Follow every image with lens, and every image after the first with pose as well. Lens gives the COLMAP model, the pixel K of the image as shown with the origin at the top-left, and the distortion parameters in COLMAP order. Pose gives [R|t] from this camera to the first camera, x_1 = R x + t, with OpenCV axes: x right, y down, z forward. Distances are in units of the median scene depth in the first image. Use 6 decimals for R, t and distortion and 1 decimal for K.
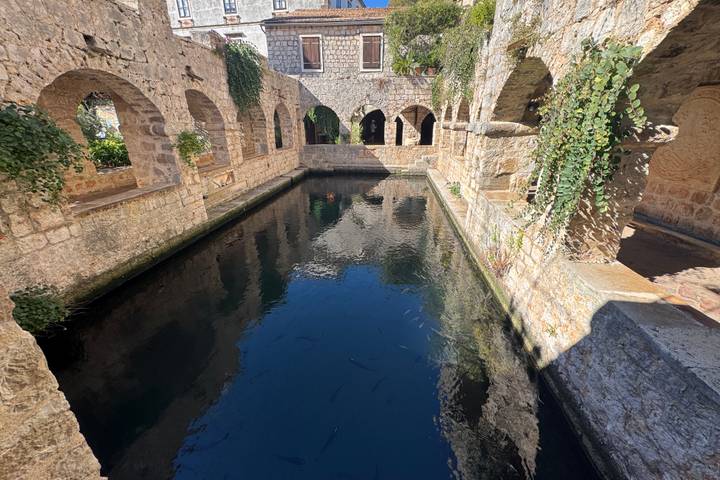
lens RADIAL K [[283.4, 0, 360.0], [0, 283.4, 240.0], [0, 0, 1]] dist [0.002287, 0.000131]
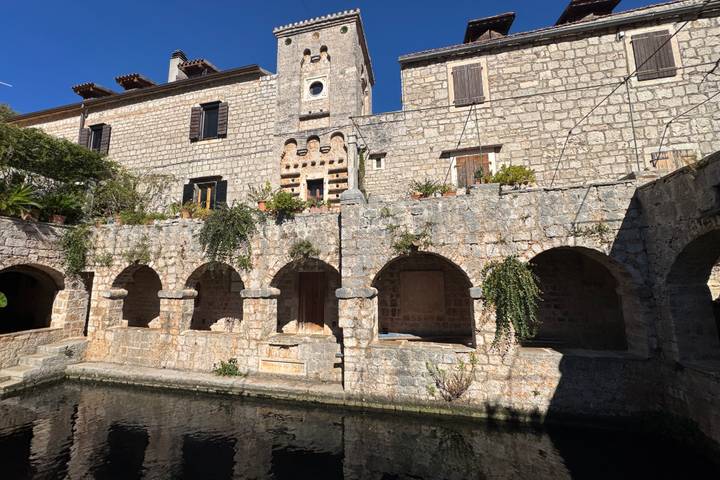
lens RADIAL K [[283.4, 0, 360.0], [0, 283.4, 240.0], [0, 0, 1]] dist [0.002287, 0.000131]
pose [[0.129626, 0.149753, 0.980189, -0.310641], [0.392862, 0.899874, -0.189437, -0.148336], [-0.910416, 0.409635, 0.057815, 0.340390]]
